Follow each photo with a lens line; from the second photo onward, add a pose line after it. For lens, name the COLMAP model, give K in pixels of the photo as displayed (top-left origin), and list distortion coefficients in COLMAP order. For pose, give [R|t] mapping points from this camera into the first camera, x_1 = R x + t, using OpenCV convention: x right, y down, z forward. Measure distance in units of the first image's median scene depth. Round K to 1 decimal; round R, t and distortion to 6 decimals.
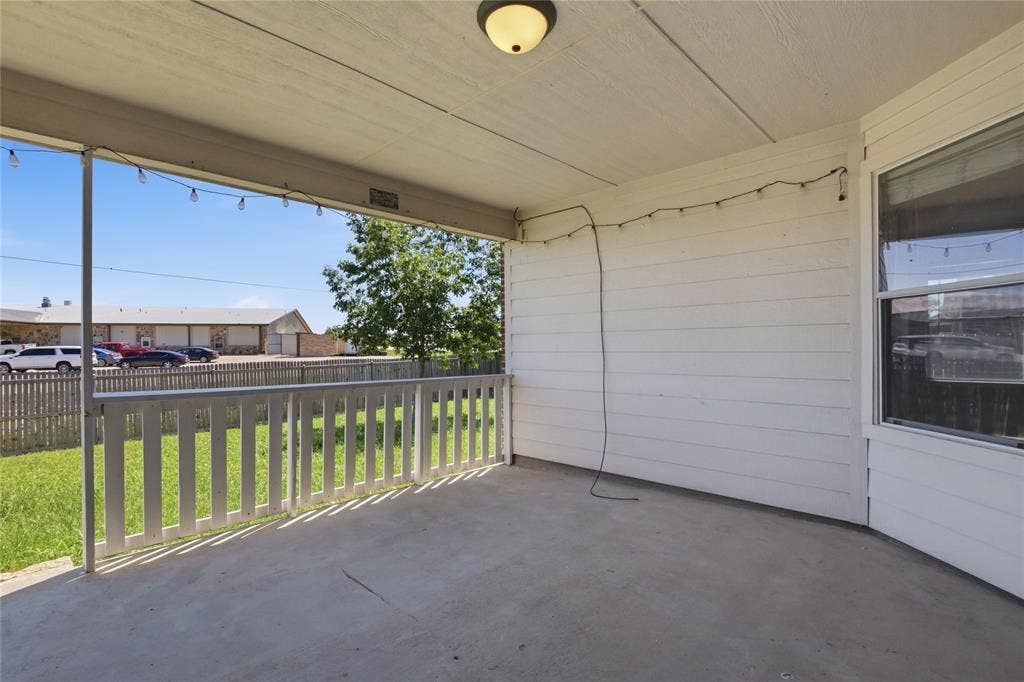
lens RADIAL K [[468.7, 0, 510.2], [0, 468.7, 347.4], [0, 0, 1]] dist [-0.005083, 0.000897]
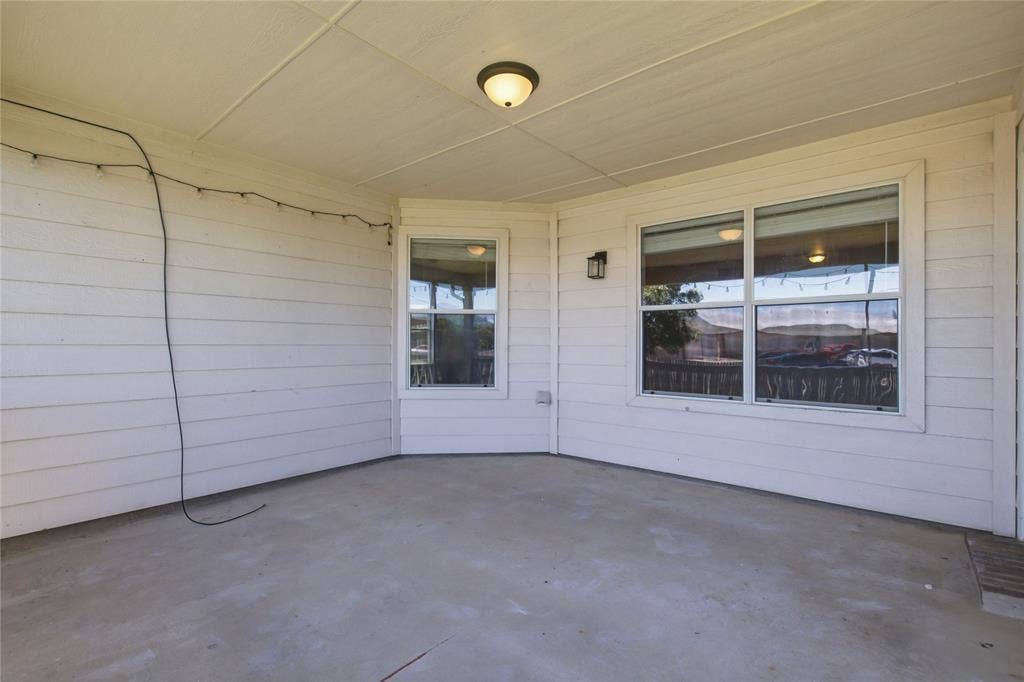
lens RADIAL K [[468.7, 0, 509.9], [0, 468.7, 341.0], [0, 0, 1]] dist [-0.005083, 0.000897]
pose [[-0.075303, 0.018825, 0.996983, -0.841004], [0.005710, 0.999814, -0.018447, 0.028826], [-0.997144, 0.004304, -0.075397, 0.723456]]
